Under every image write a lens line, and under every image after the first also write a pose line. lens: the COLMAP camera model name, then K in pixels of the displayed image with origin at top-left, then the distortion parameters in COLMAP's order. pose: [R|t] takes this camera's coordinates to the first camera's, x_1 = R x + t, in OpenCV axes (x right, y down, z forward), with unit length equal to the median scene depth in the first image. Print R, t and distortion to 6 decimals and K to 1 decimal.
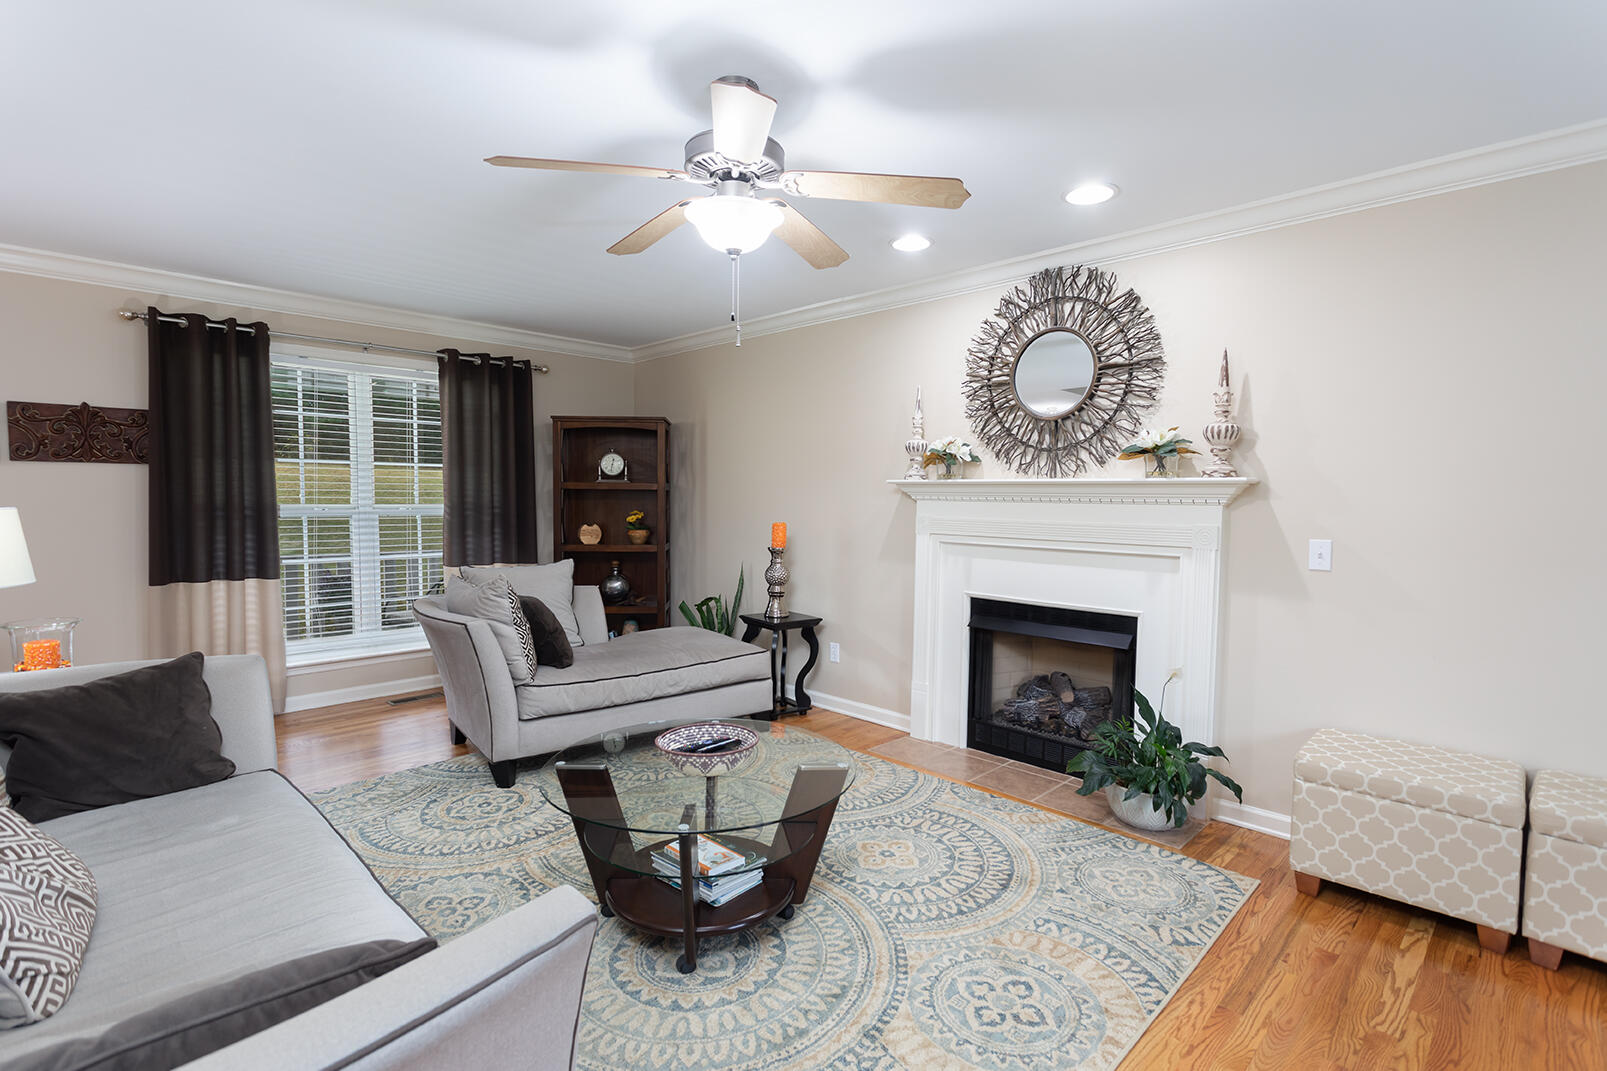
lens RADIAL K [[767.0, 0, 801.8], [0, 767.0, 533.1], [0, 0, 1]] dist [0.004497, 0.000577]
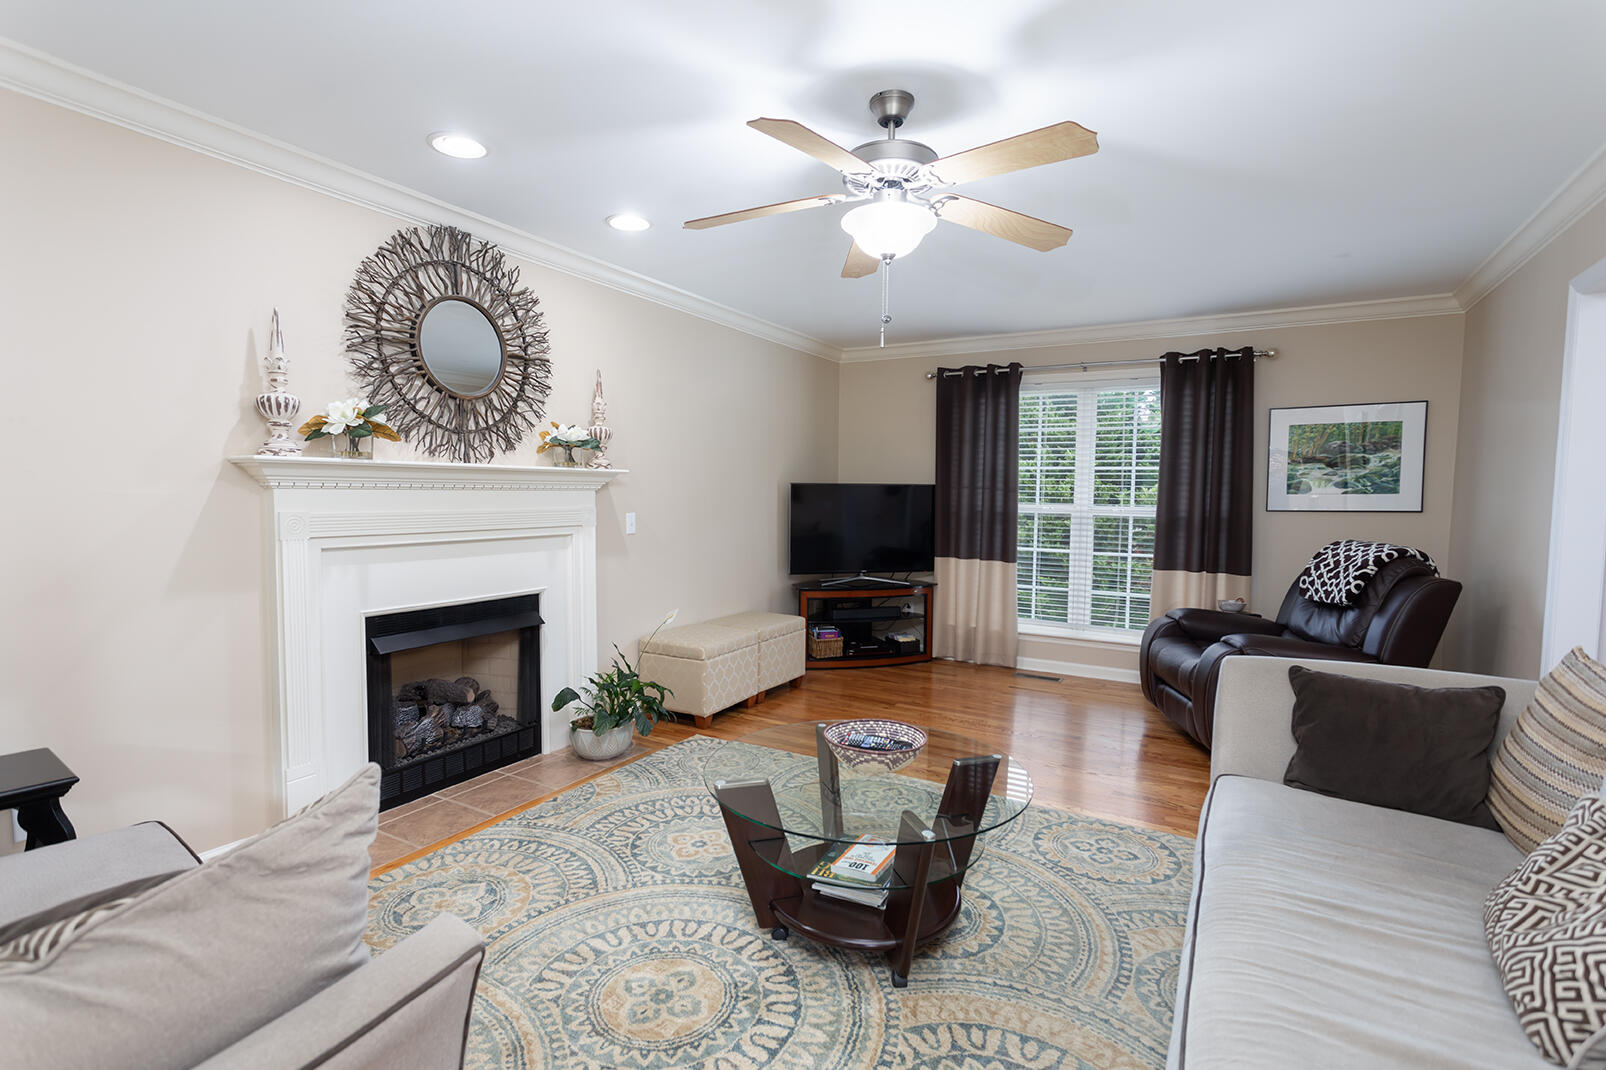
lens RADIAL K [[766.5, 0, 803.6], [0, 766.5, 535.8], [0, 0, 1]] dist [0.004497, 0.000577]
pose [[-0.260011, -0.073875, 0.962776, -0.623731], [0.032042, 0.995860, 0.085067, -0.047044], [-0.965074, 0.052967, -0.256567, 0.800211]]
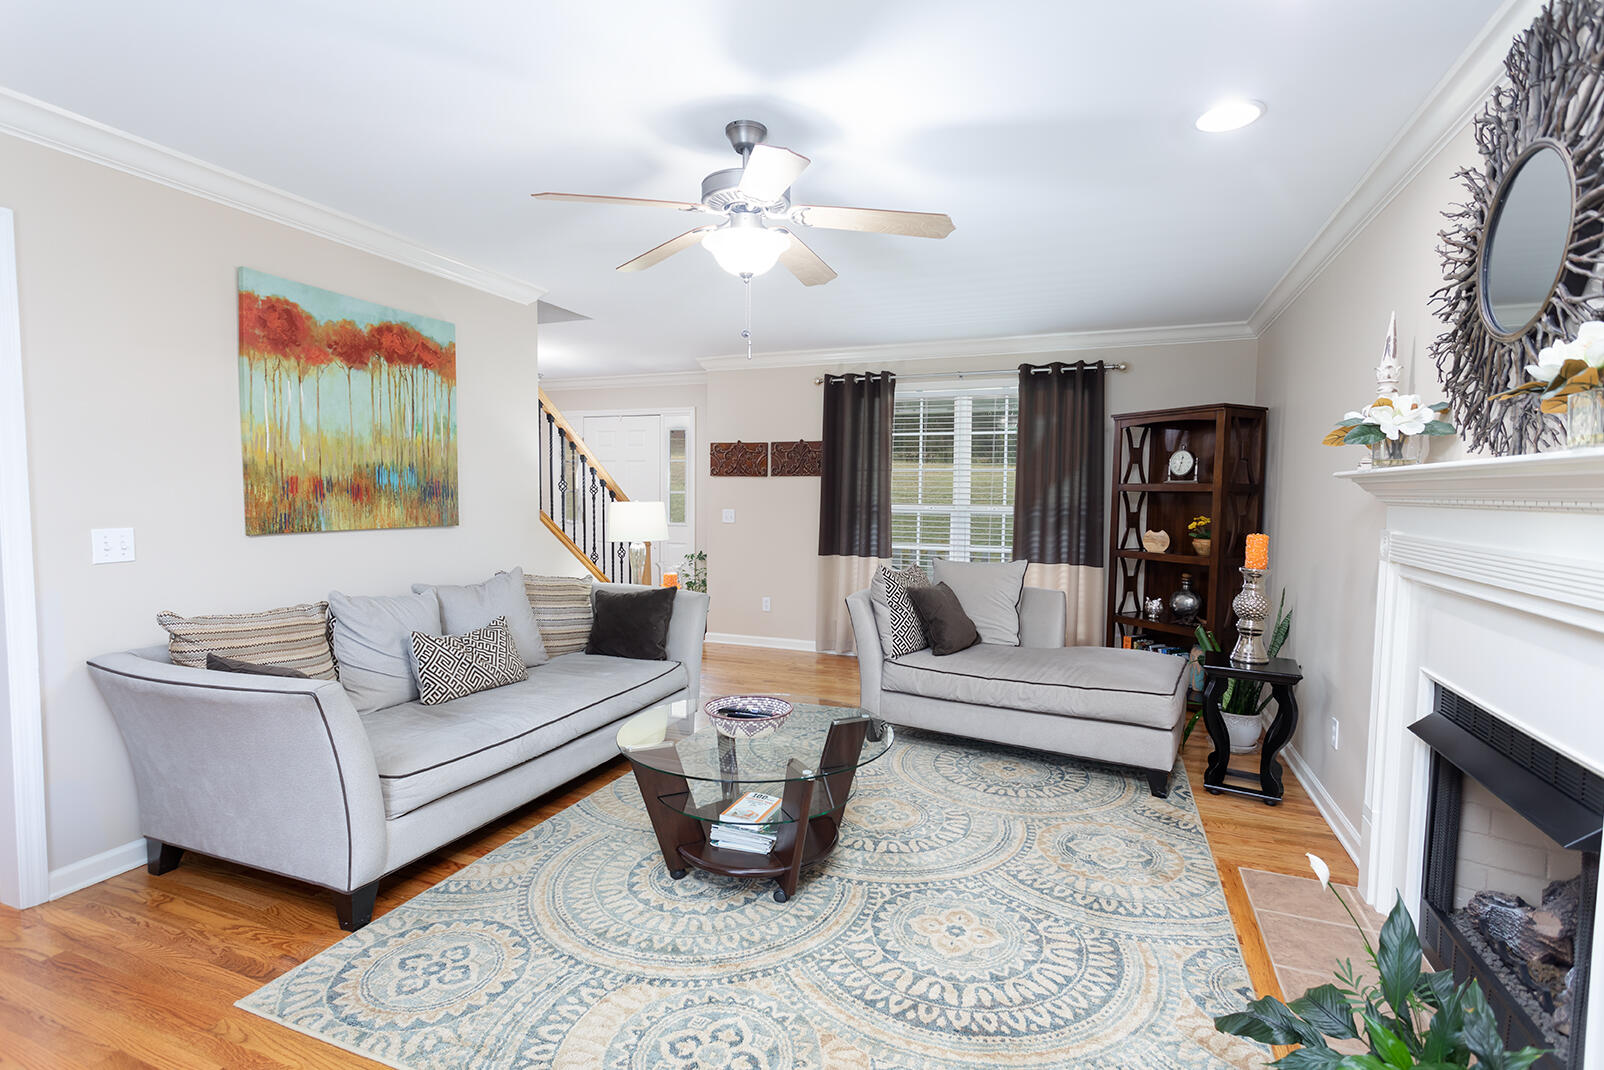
lens RADIAL K [[765.6, 0, 803.2], [0, 765.6, 538.6], [0, 0, 1]] dist [0.004497, 0.000577]
pose [[0.393186, 0.051989, -0.917988, 0.563137], [-0.052214, 0.998052, 0.034159, -0.014844], [0.917975, 0.034501, 0.395134, 0.370164]]
